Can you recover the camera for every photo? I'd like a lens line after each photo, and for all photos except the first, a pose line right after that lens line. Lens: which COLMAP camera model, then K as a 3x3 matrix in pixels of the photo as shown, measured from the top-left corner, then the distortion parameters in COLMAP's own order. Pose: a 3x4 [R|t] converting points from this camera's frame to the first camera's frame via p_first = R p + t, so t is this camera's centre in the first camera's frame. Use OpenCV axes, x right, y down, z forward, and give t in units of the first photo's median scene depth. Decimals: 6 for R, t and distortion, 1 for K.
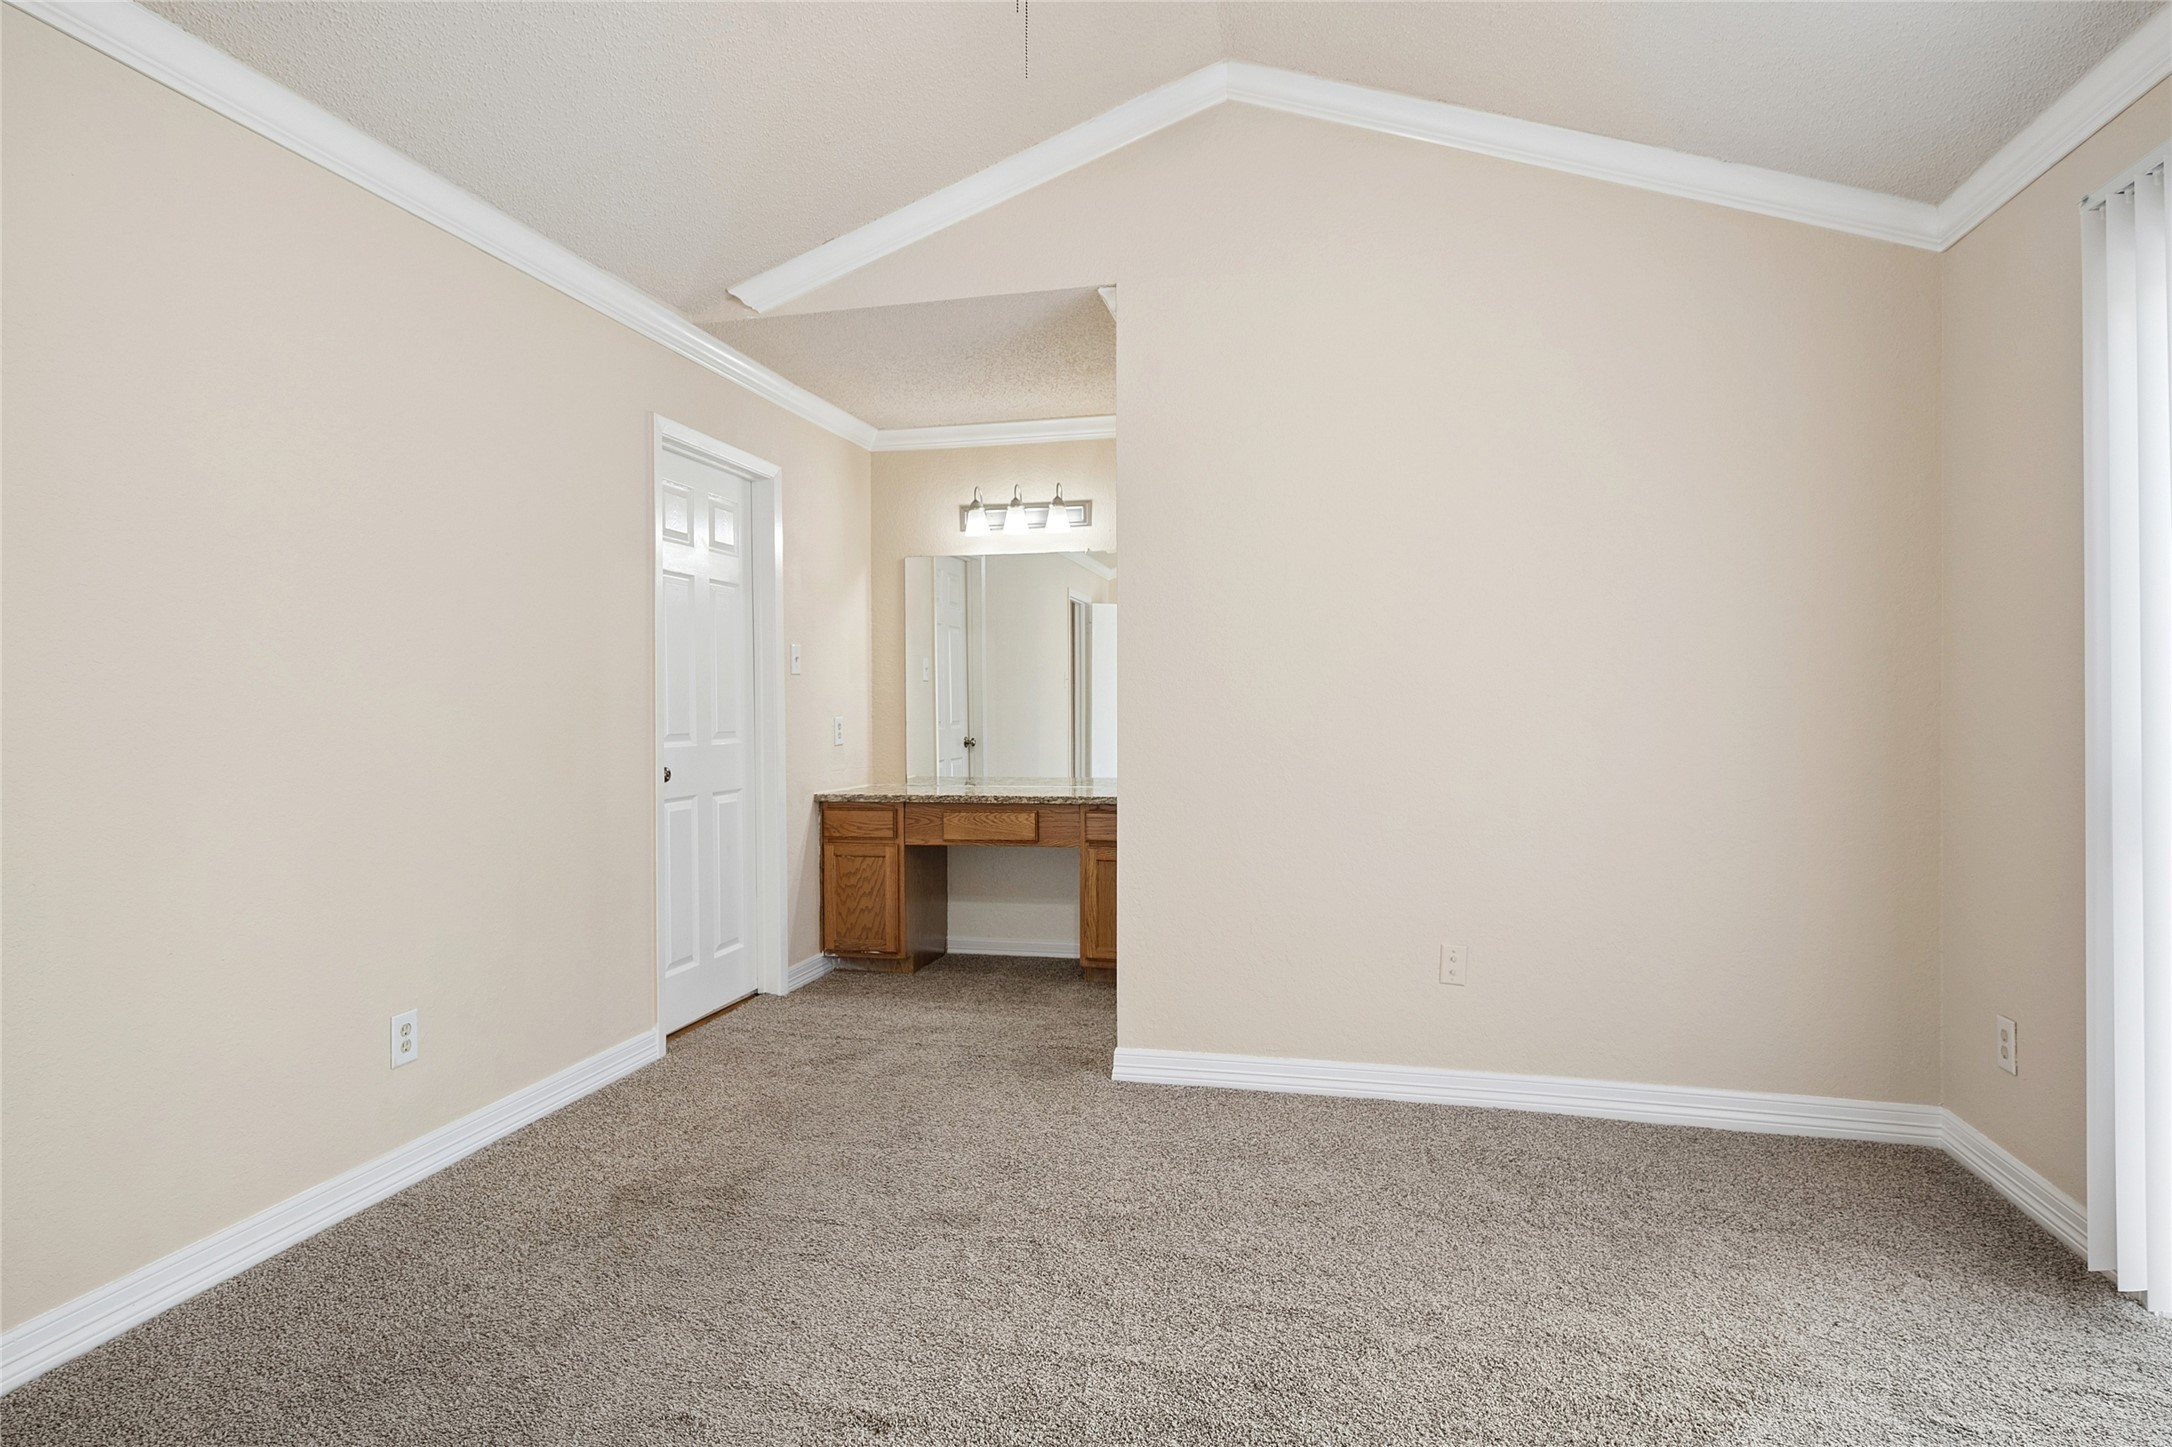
lens RADIAL K [[1155.5, 0, 1081.3], [0, 1155.5, 700.0], [0, 0, 1]] dist [0.001642, -0.000007]
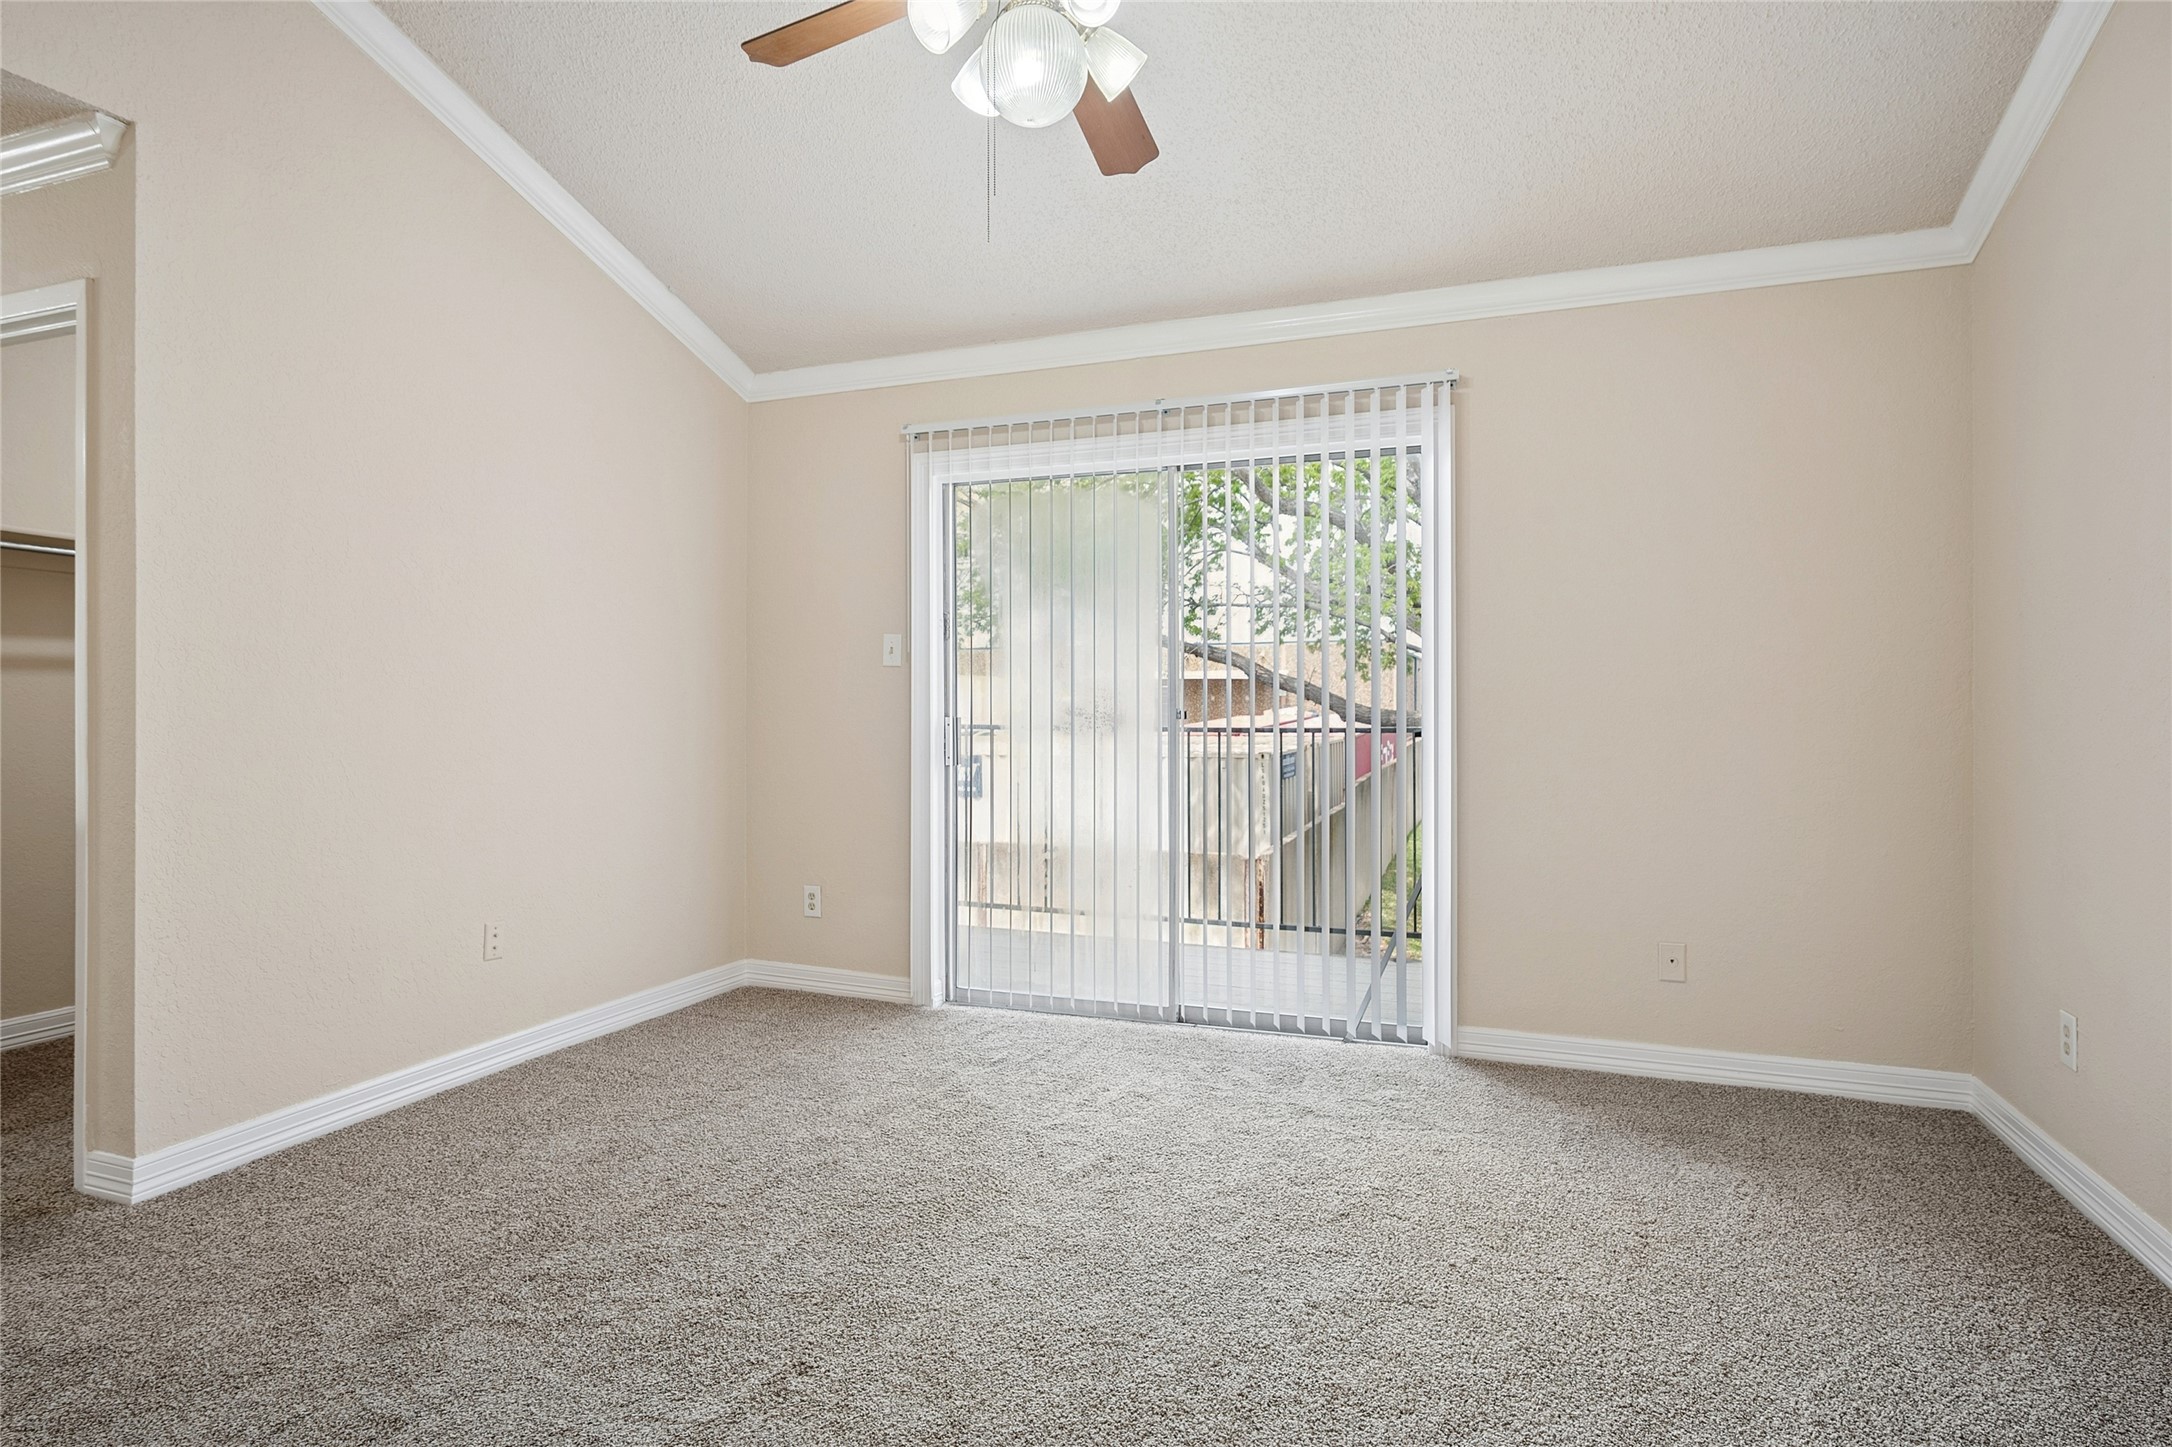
lens RADIAL K [[1155.5, 0, 1081.3], [0, 1155.5, 700.0], [0, 0, 1]] dist [0.001642, -0.000007]
pose [[0.121106, 0.004708, 0.992628, -0.746141], [-0.013605, 0.999903, -0.003083, 0.005738], [-0.992546, -0.013131, 0.121158, 0.383784]]
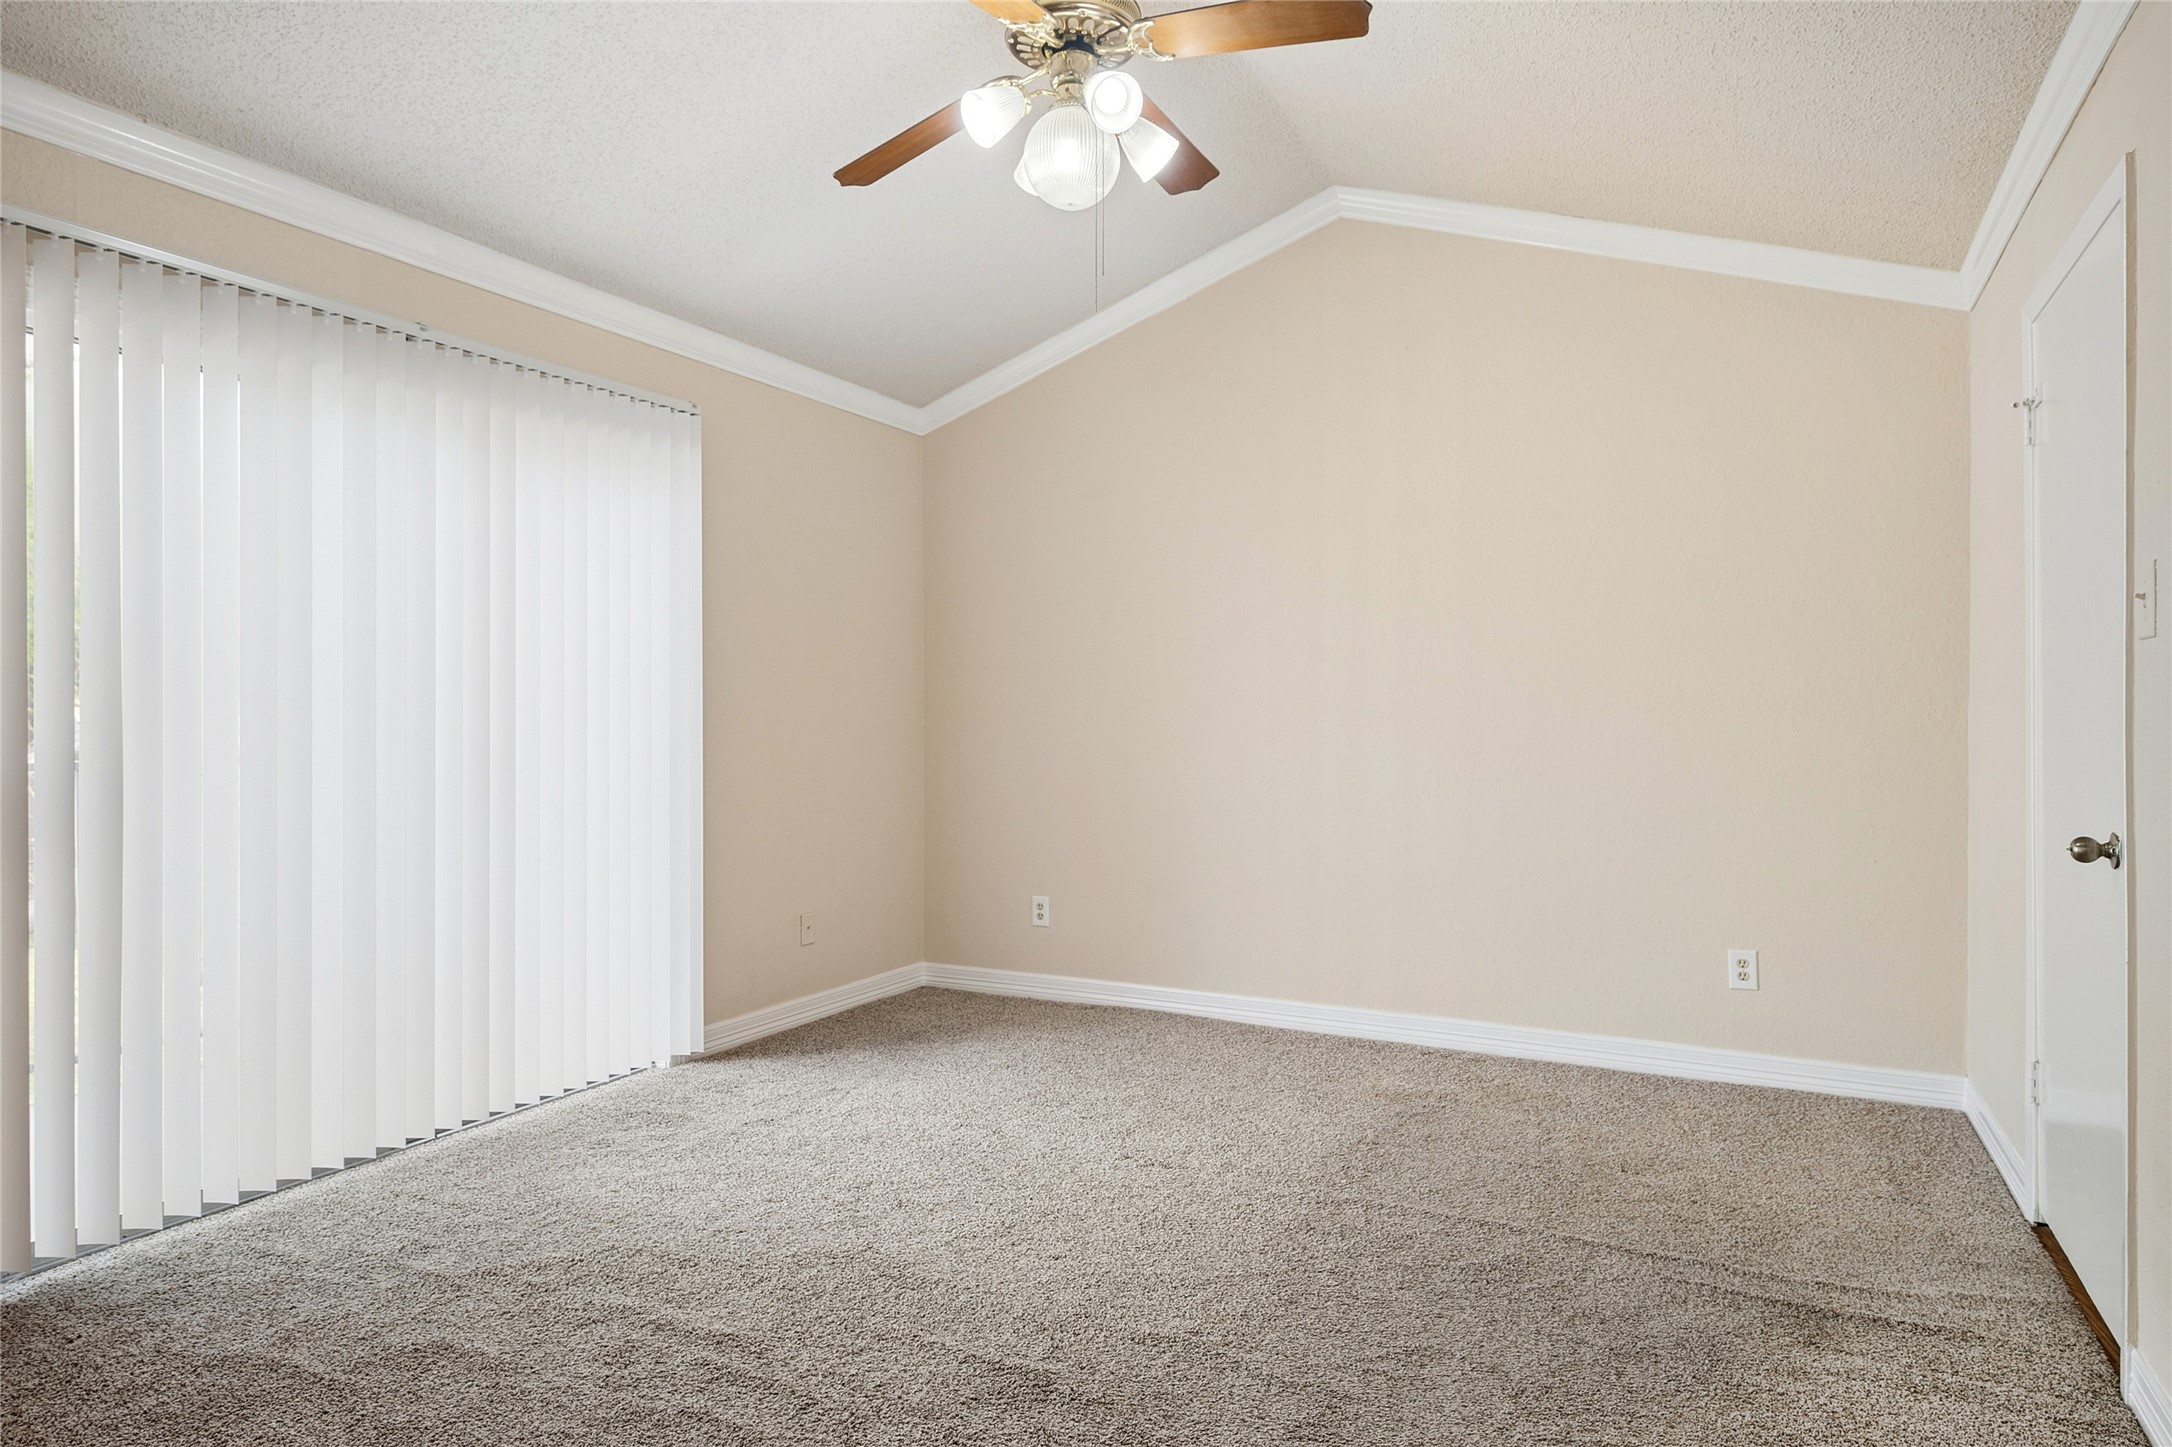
lens RADIAL K [[1255.1, 0, 1086.0], [0, 1255.1, 723.5], [0, 0, 1]] dist [-0.000199, -0.000330]
pose [[-0.972400, 0.002658, 0.233305, -0.238030], [-0.000080, 0.999931, -0.011723, 0.012080], [-0.233320, -0.011418, -0.972333, 1.403812]]
